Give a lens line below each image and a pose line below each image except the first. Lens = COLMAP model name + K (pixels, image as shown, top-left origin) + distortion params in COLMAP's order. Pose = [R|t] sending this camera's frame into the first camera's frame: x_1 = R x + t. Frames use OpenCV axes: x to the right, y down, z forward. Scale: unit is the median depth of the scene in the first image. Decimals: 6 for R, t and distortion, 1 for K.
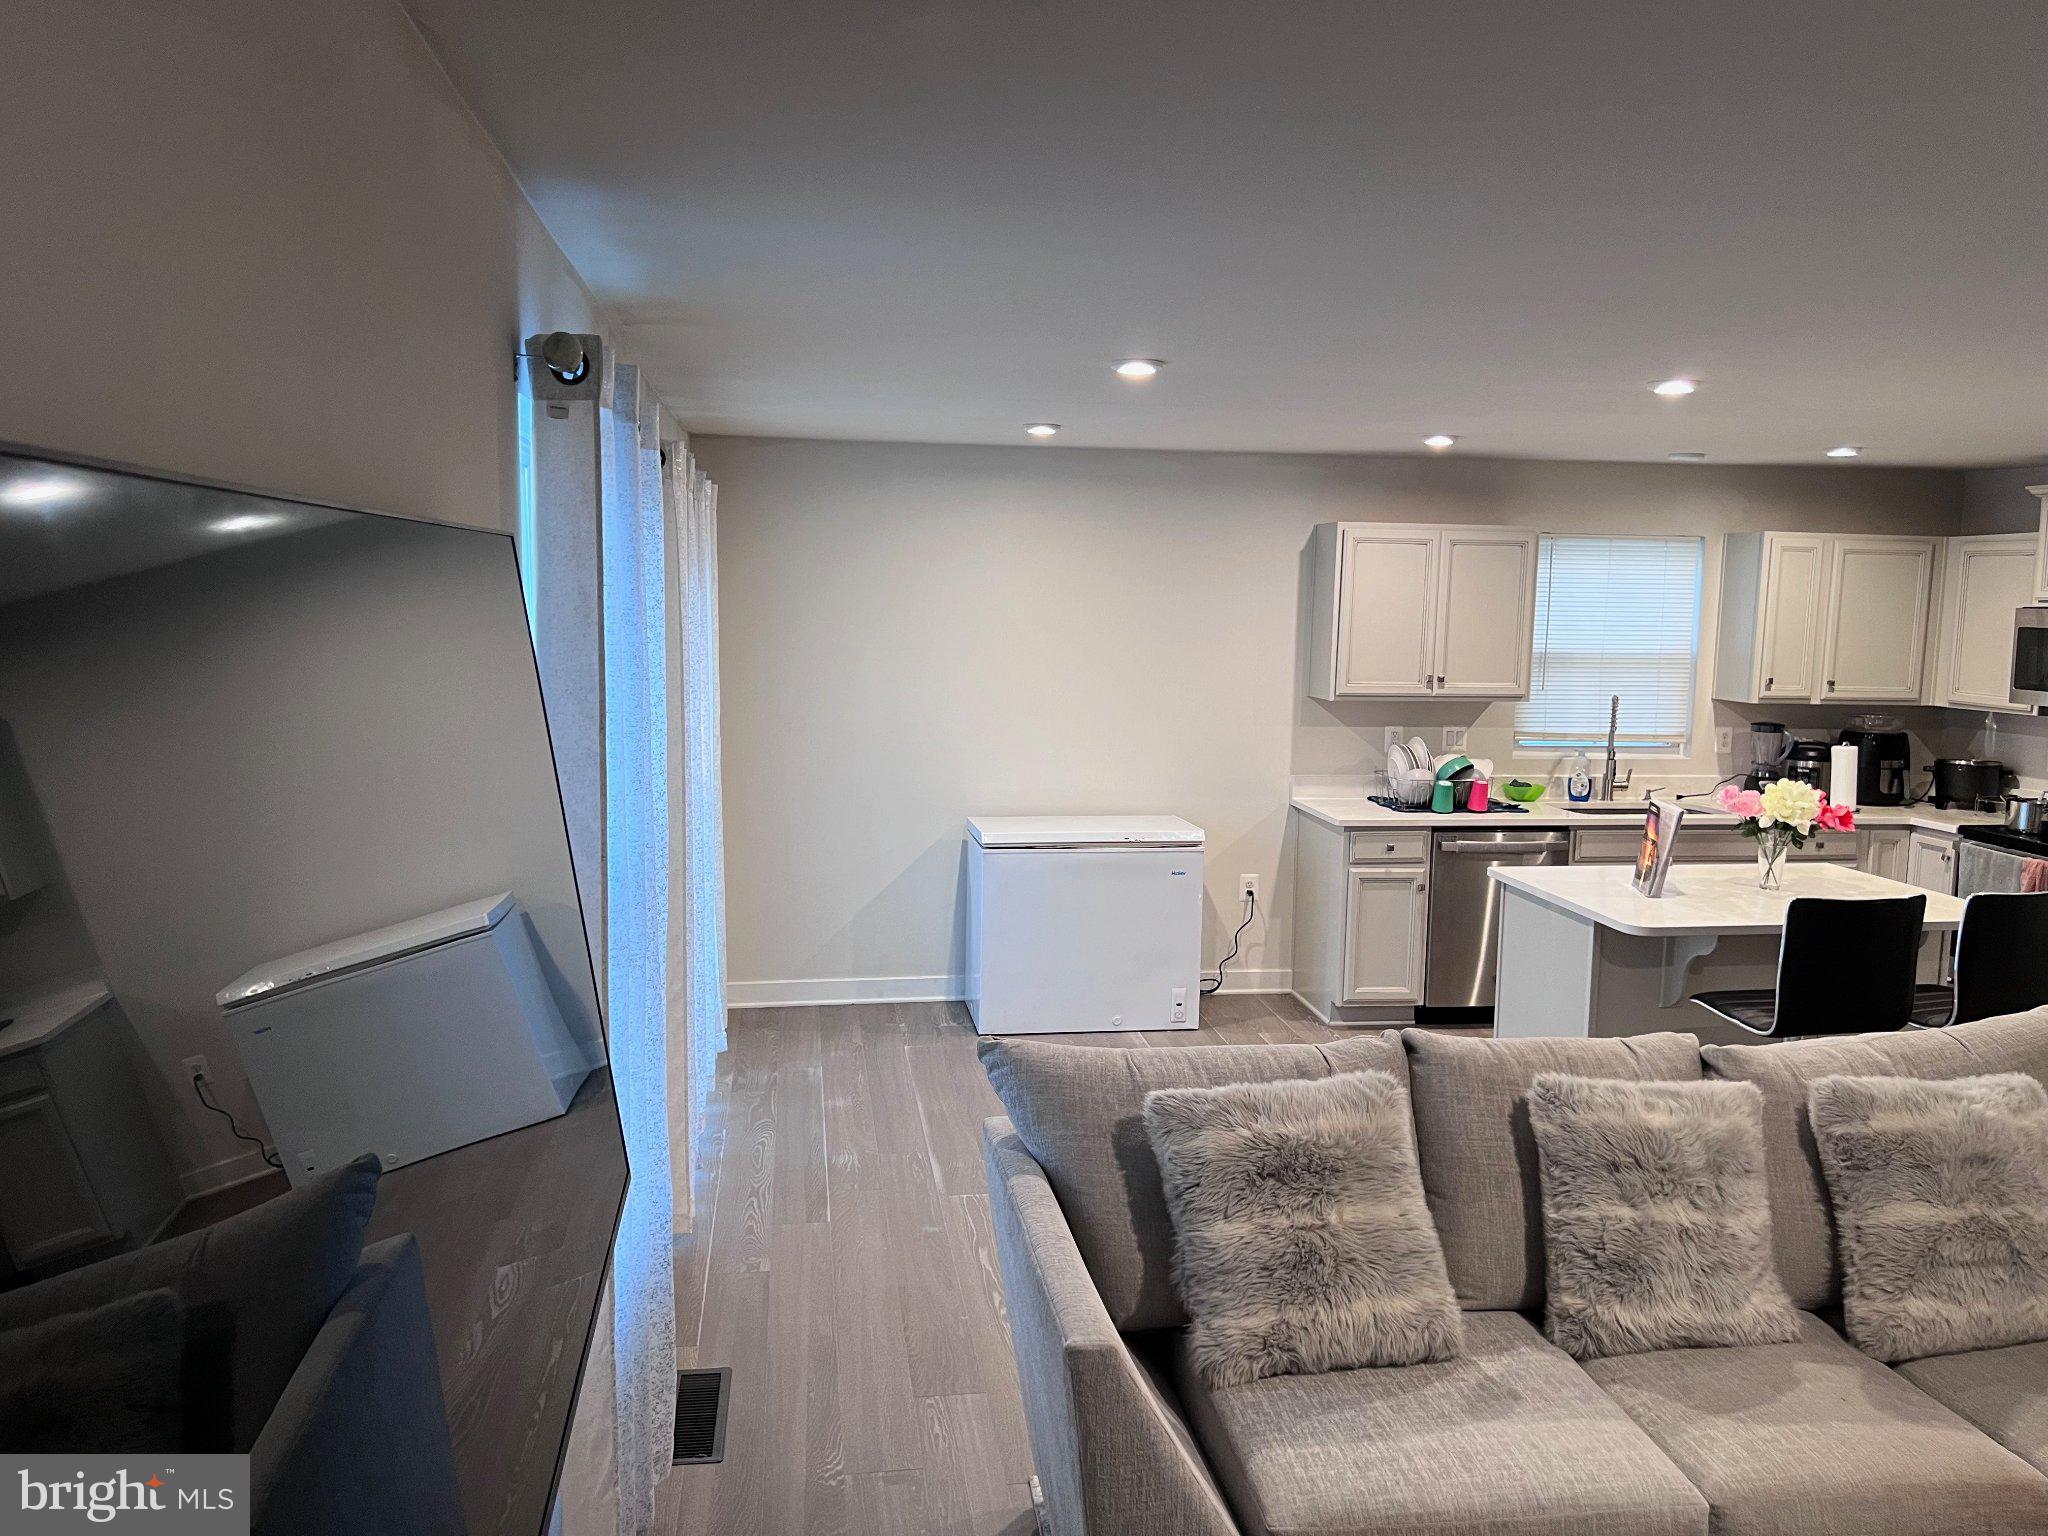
lens RADIAL K [[1549.3, 0, 1013.2], [0, 1549.3, 783.8], [0, 0, 1]] dist [0.043312, -0.003608]
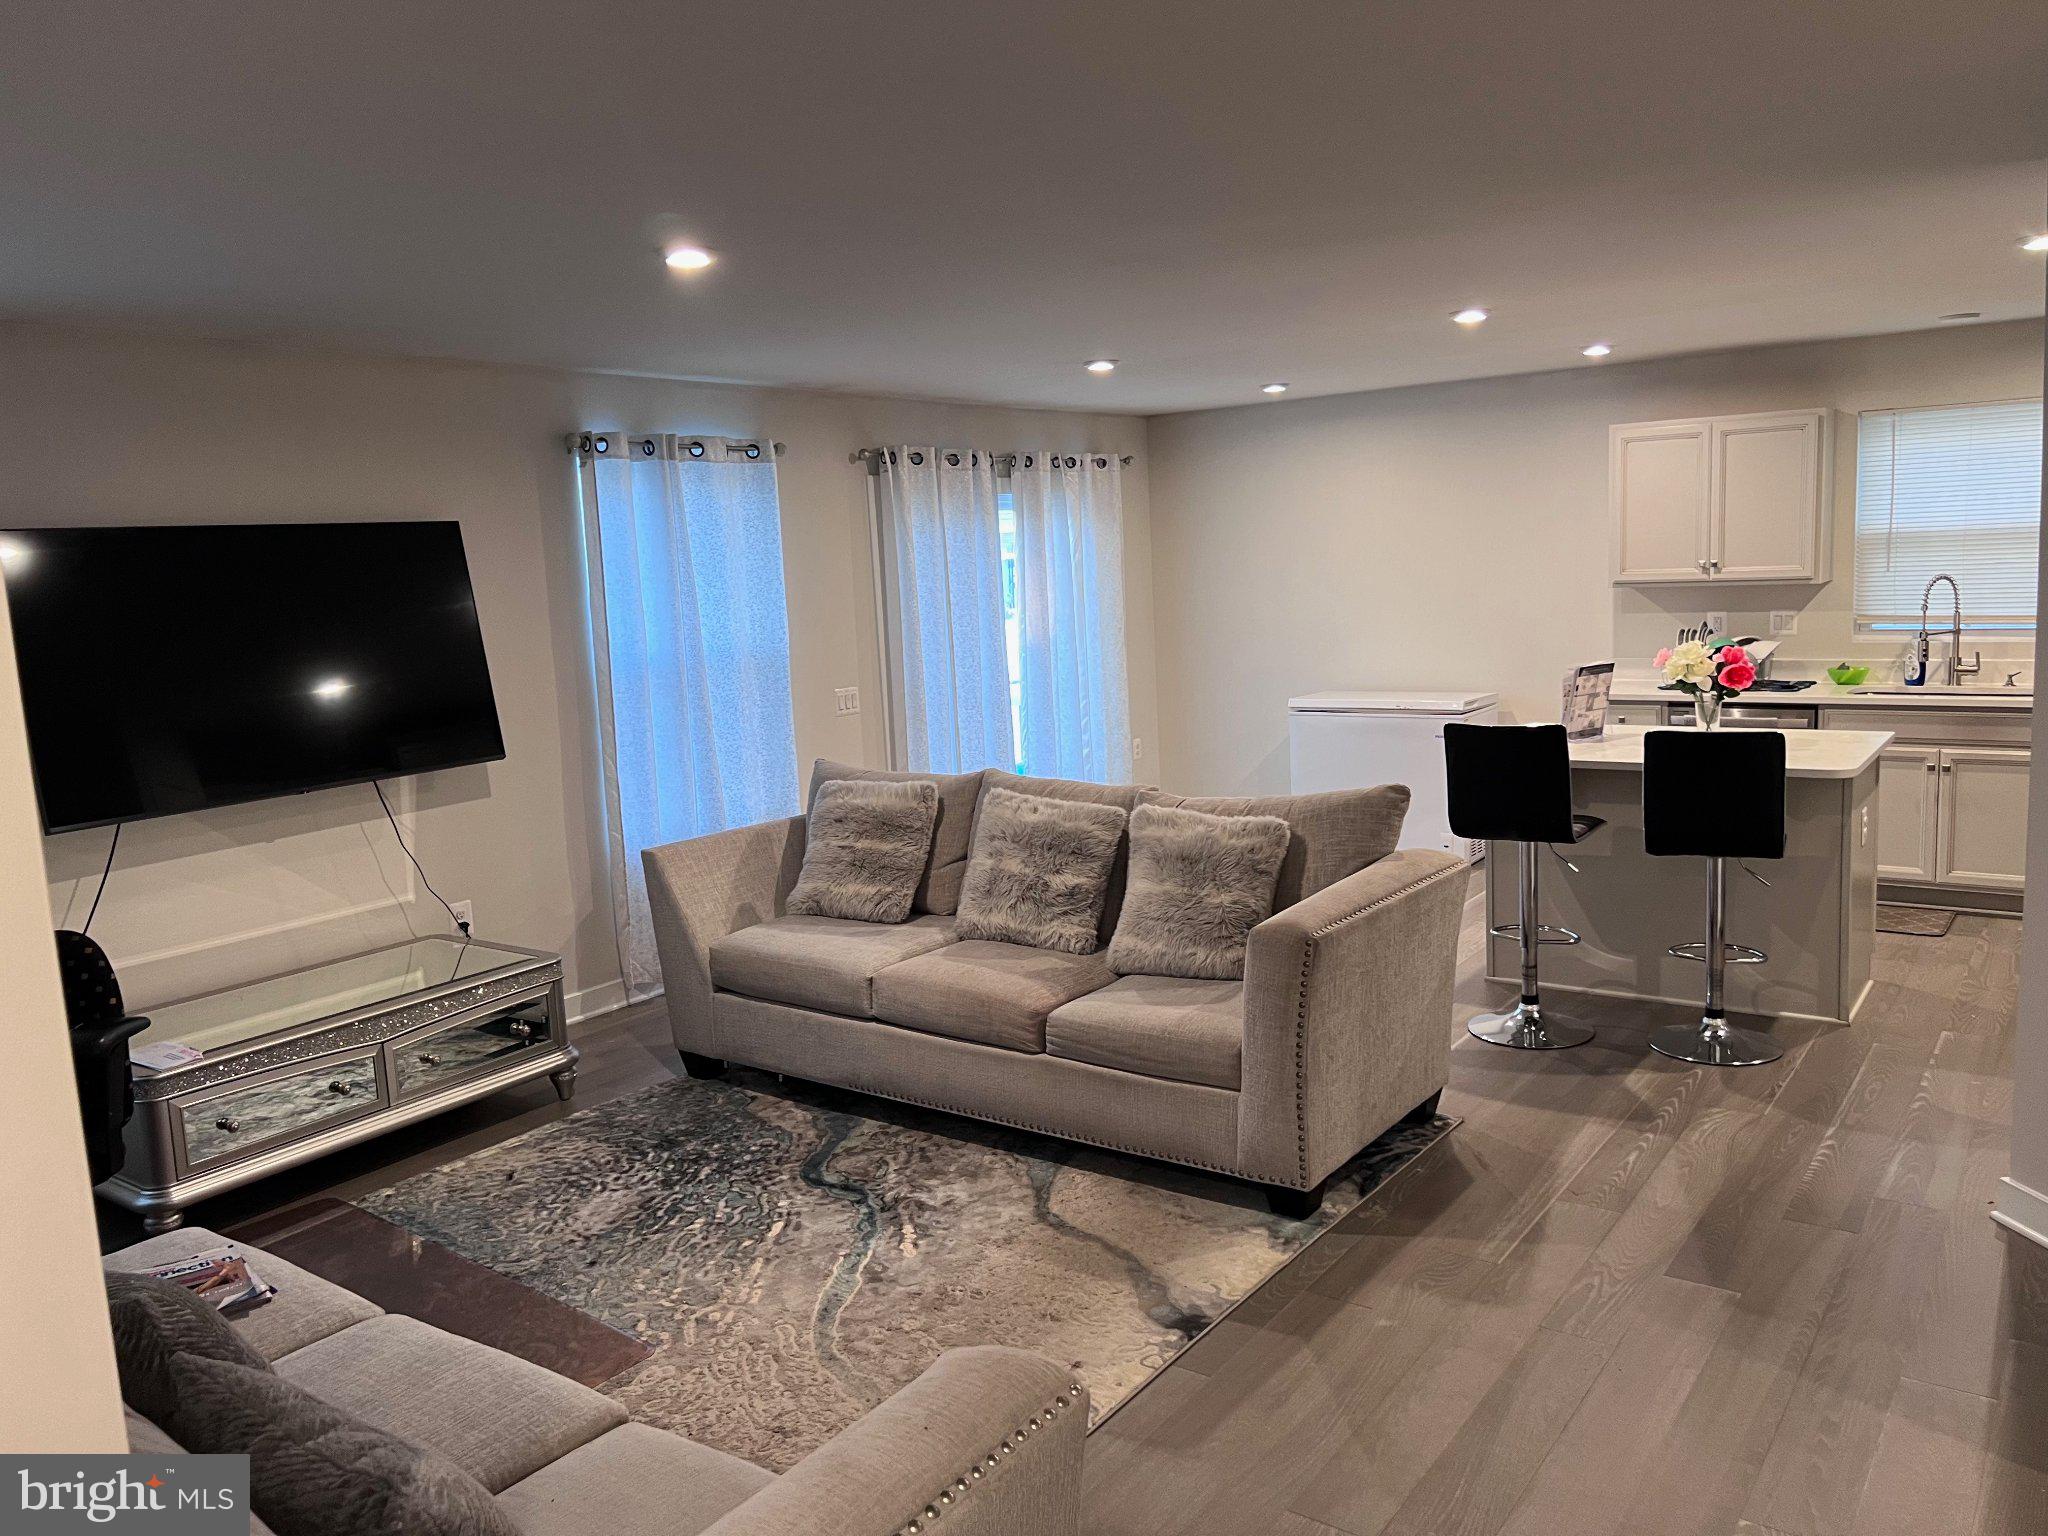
lens RADIAL K [[1534.8, 0, 1020.5], [0, 1534.8, 773.5], [0, 0, 1]] dist [0.081699, -0.100827]
pose [[0.704257, 0.055360, -0.707784, 0.686761], [-0.031193, 0.998405, 0.047054, 0.038787], [0.709260, -0.011061, 0.704860, -0.077952]]
